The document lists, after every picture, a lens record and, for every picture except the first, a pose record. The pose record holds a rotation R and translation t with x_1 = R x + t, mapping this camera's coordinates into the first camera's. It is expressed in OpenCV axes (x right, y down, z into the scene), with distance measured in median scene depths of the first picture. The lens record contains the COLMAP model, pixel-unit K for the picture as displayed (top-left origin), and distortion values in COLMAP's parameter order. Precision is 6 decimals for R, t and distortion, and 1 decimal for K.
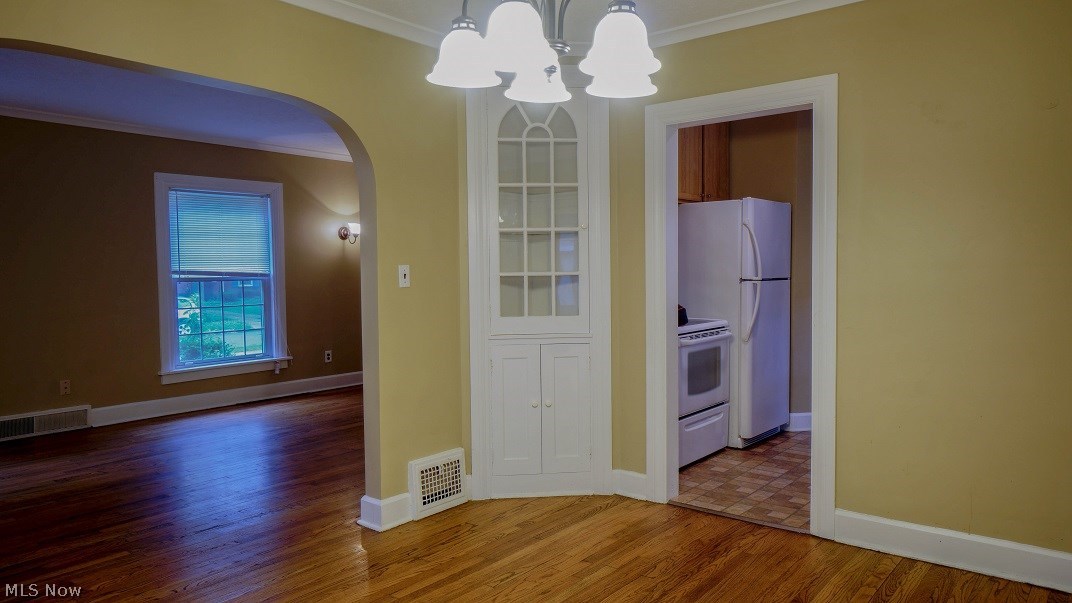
lens RADIAL K [[731.4, 0, 536.0], [0, 731.4, 301.5], [0, 0, 1]] dist [-0.000982, -0.000181]
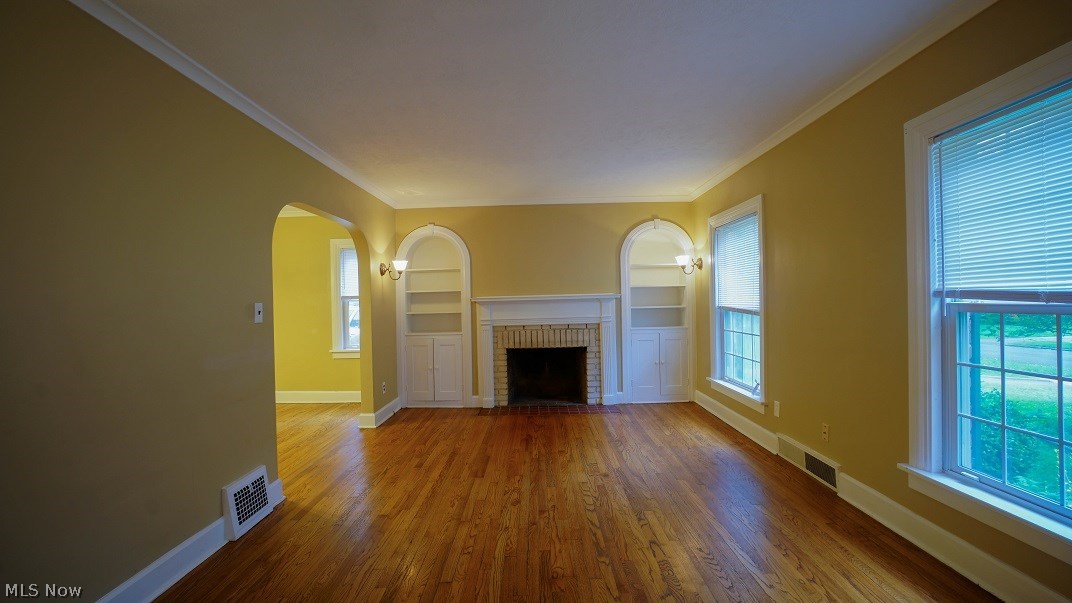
lens RADIAL K [[477.8, 0, 528.4], [0, 477.8, 301.0], [0, 0, 1]] dist [-0.061253, 0.024530]
pose [[-0.791773, 0.028748, -0.610138, -0.050108], [0.008866, 0.999328, 0.035579, -0.049043], [0.610751, 0.022761, -0.791496, 1.079596]]
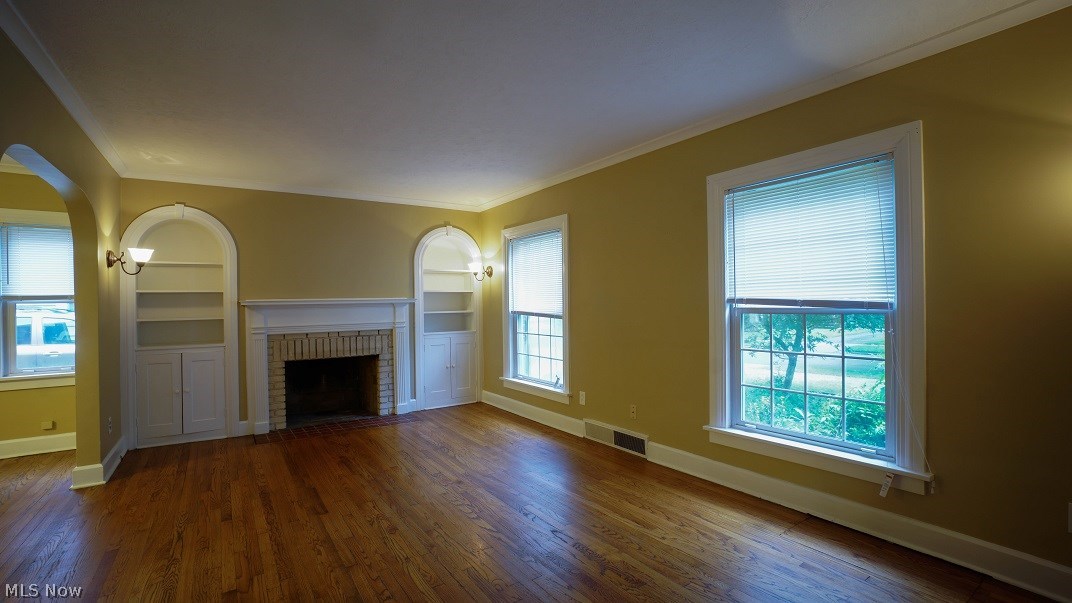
lens RADIAL K [[477.8, 0, 528.4], [0, 477.8, 301.0], [0, 0, 1]] dist [-0.061253, 0.024530]
pose [[-0.298998, 0.012203, -0.954176, 0.033927], [-0.017803, 0.999673, 0.018364, -0.044576], [0.954088, 0.022478, -0.298683, 0.942787]]
